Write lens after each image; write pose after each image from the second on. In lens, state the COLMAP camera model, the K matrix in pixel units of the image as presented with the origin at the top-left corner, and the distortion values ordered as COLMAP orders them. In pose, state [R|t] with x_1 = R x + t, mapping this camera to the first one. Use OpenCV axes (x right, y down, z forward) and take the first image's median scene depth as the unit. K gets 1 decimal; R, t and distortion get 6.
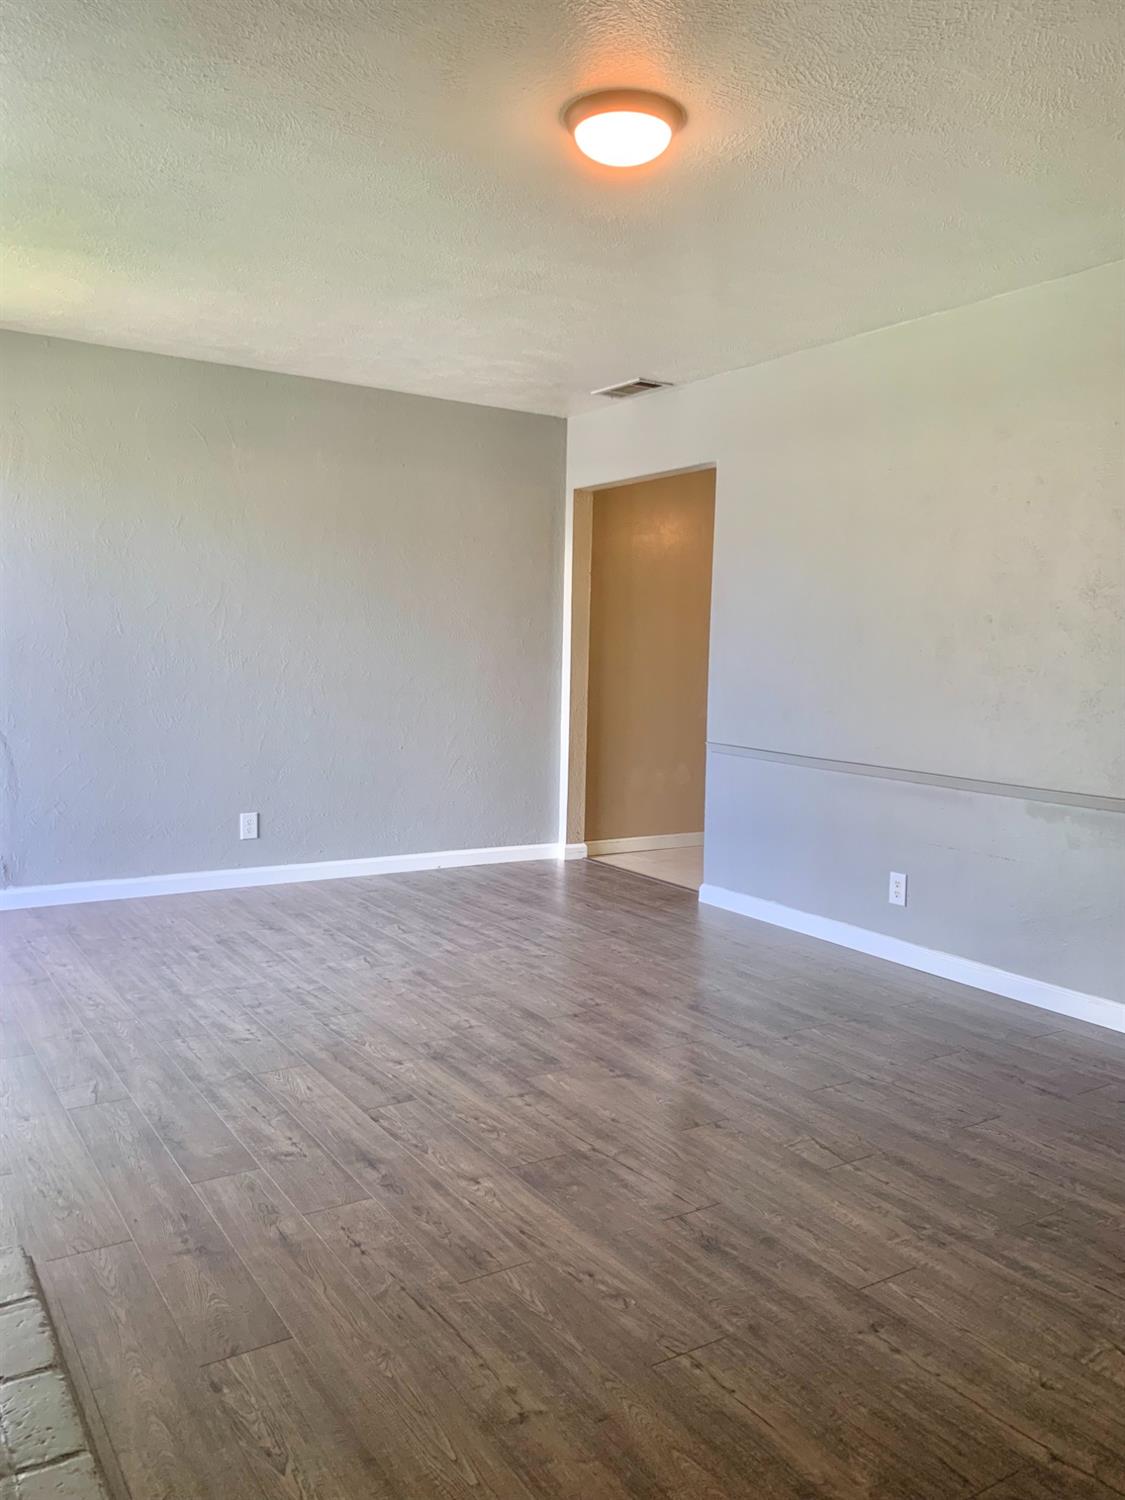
lens RADIAL K [[1161.1, 0, 551.8], [0, 1161.1, 746.2], [0, 0, 1]] dist [0.024658, -0.044085]
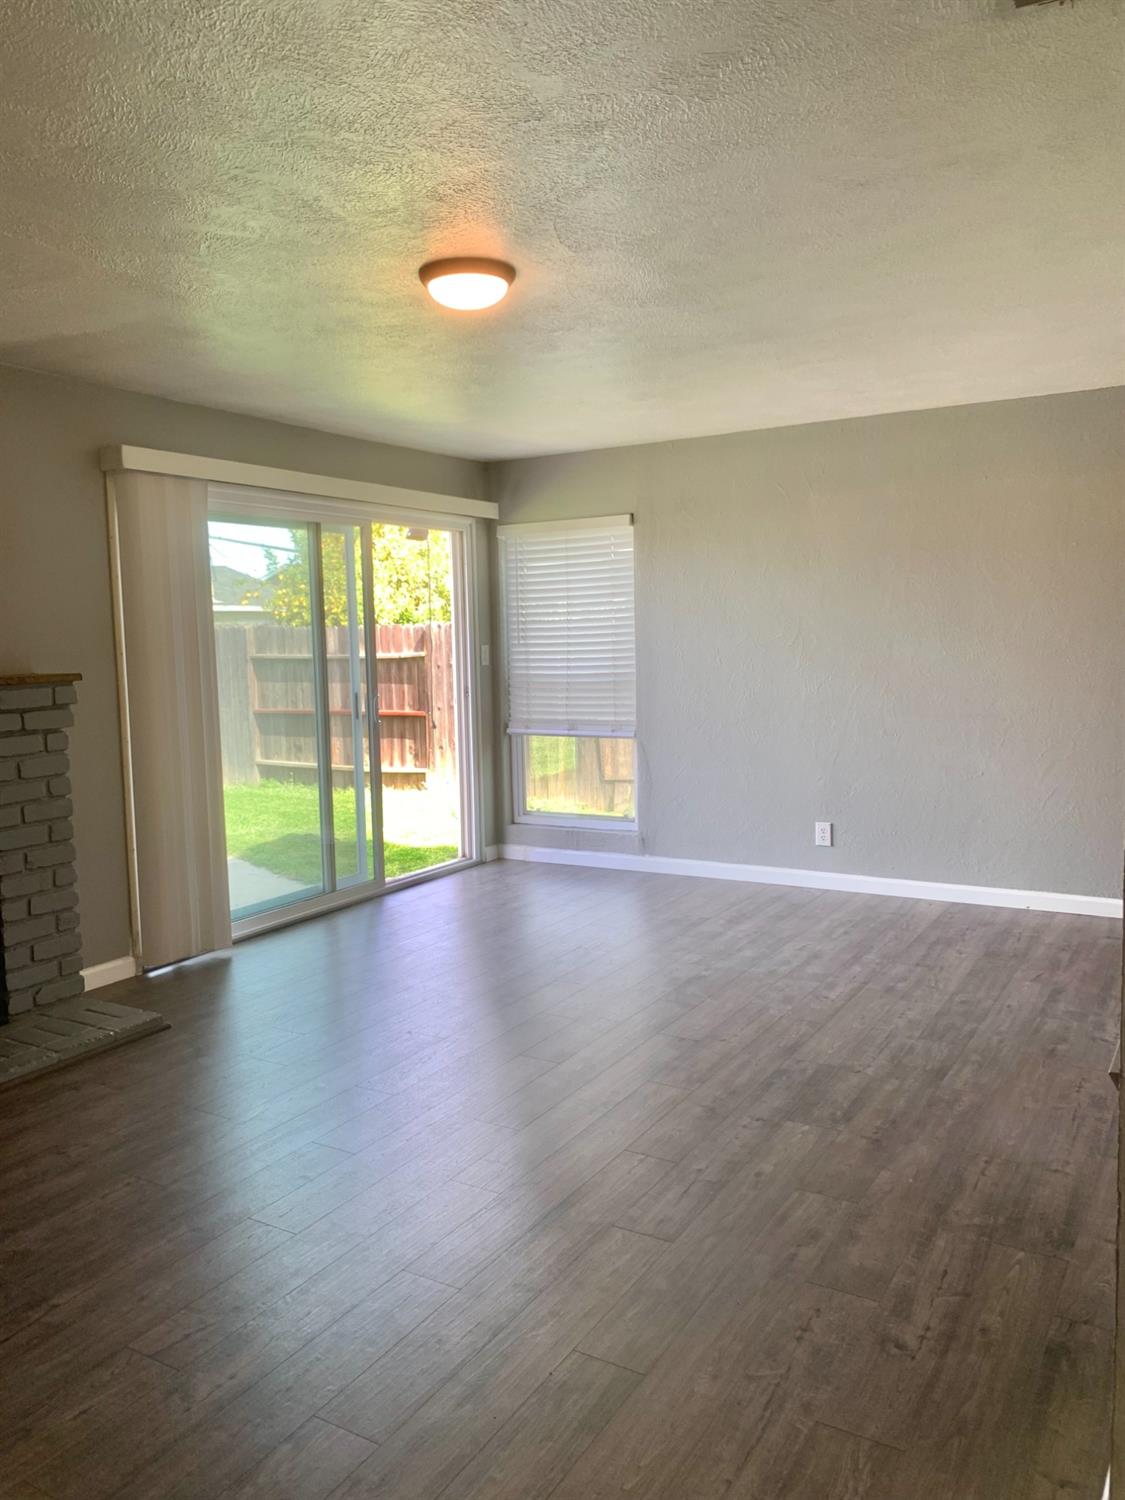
lens RADIAL K [[1161.1, 0, 551.8], [0, 1161.1, 746.2], [0, 0, 1]] dist [0.024658, -0.044085]
pose [[0.447873, 0.060494, -0.892048, 0.882964], [-0.046842, 0.997926, 0.044156, -0.074730], [0.892869, 0.022009, 0.449778, 0.406285]]
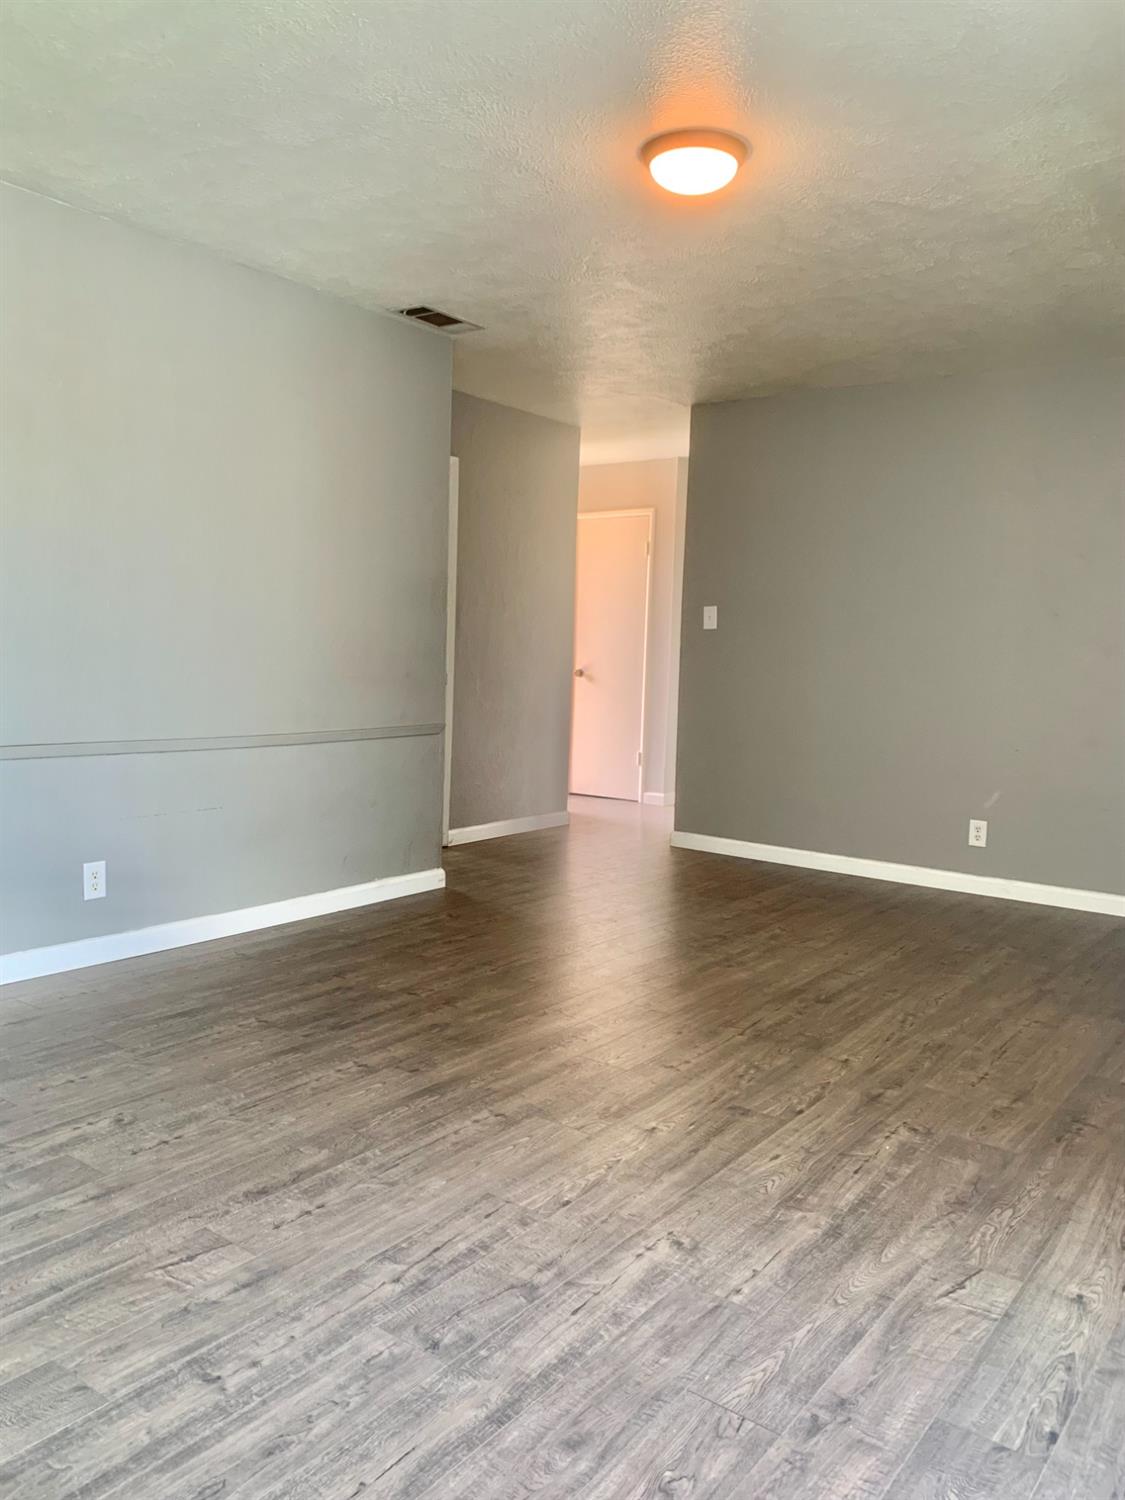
lens RADIAL K [[1161.1, 0, 551.8], [0, 1161.1, 746.2], [0, 0, 1]] dist [0.024658, -0.044085]
pose [[-0.348209, -0.119666, 0.929748, -0.731052], [0.042477, 0.988786, 0.143173, -0.103130], [-0.936454, 0.089347, -0.339221, 1.147673]]
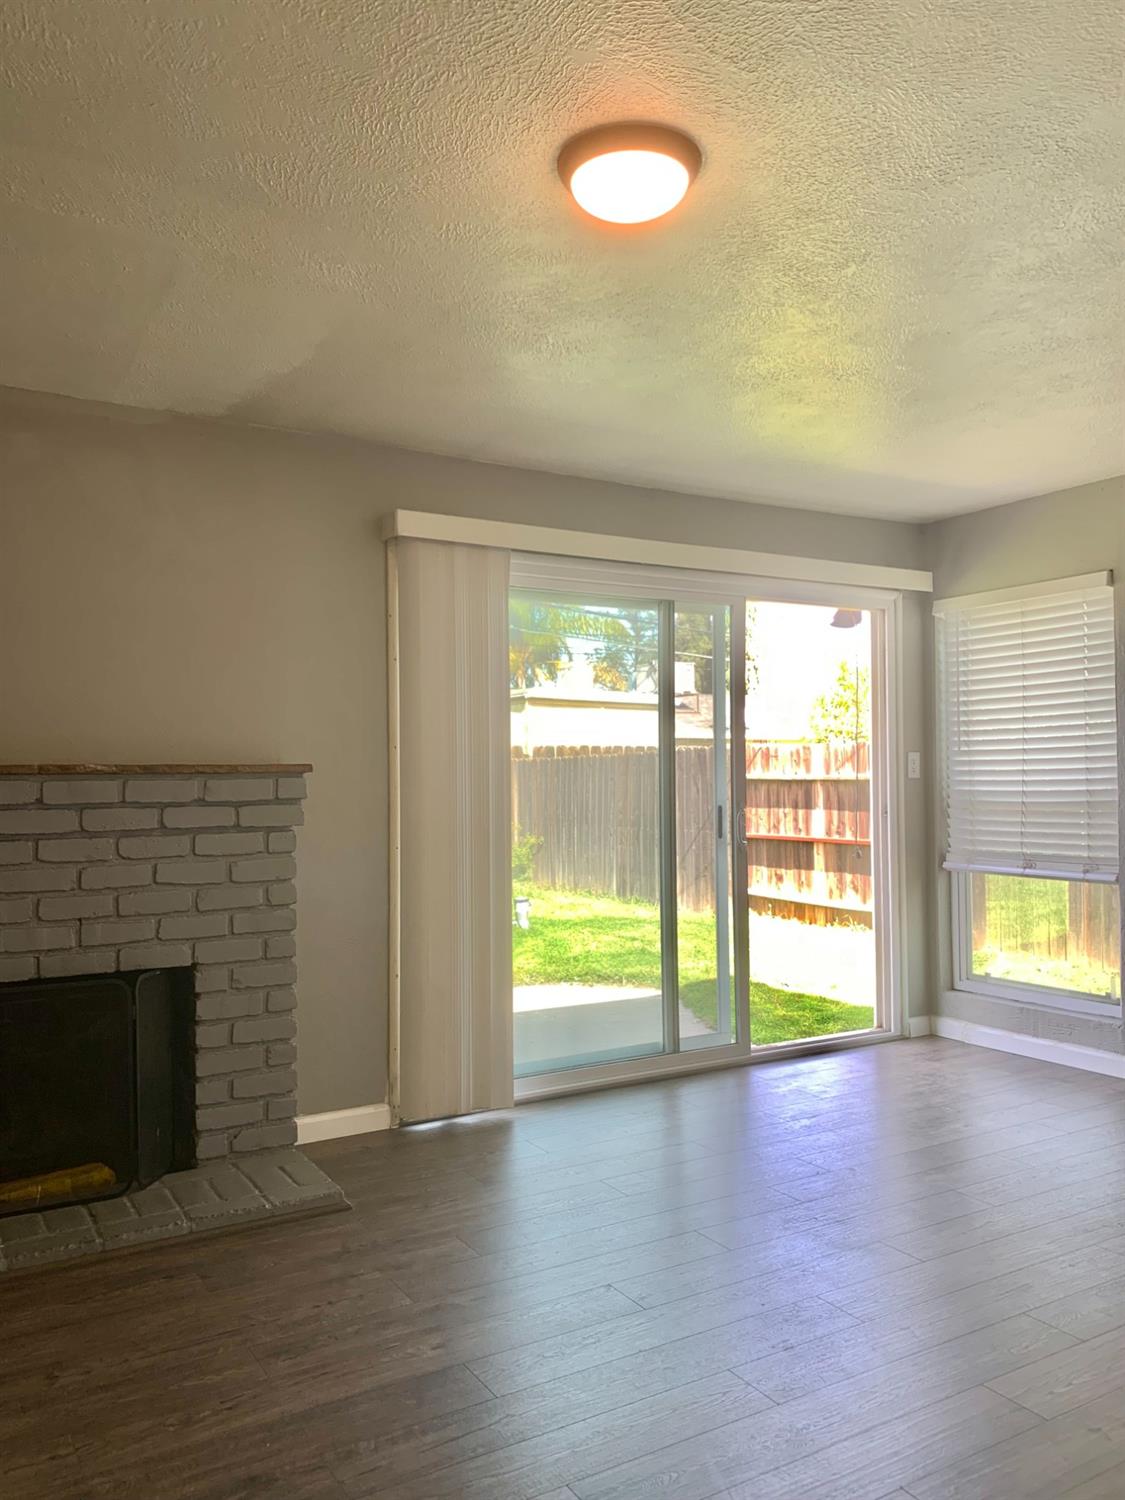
lens RADIAL K [[1161.1, 0, 551.8], [0, 1161.1, 746.2], [0, 0, 1]] dist [0.024658, -0.044085]
pose [[-0.037517, -0.041372, -0.998439, 0.629796], [-0.076826, 0.996305, -0.038397, -0.066909], [0.996338, 0.075265, -0.040557, 0.749008]]
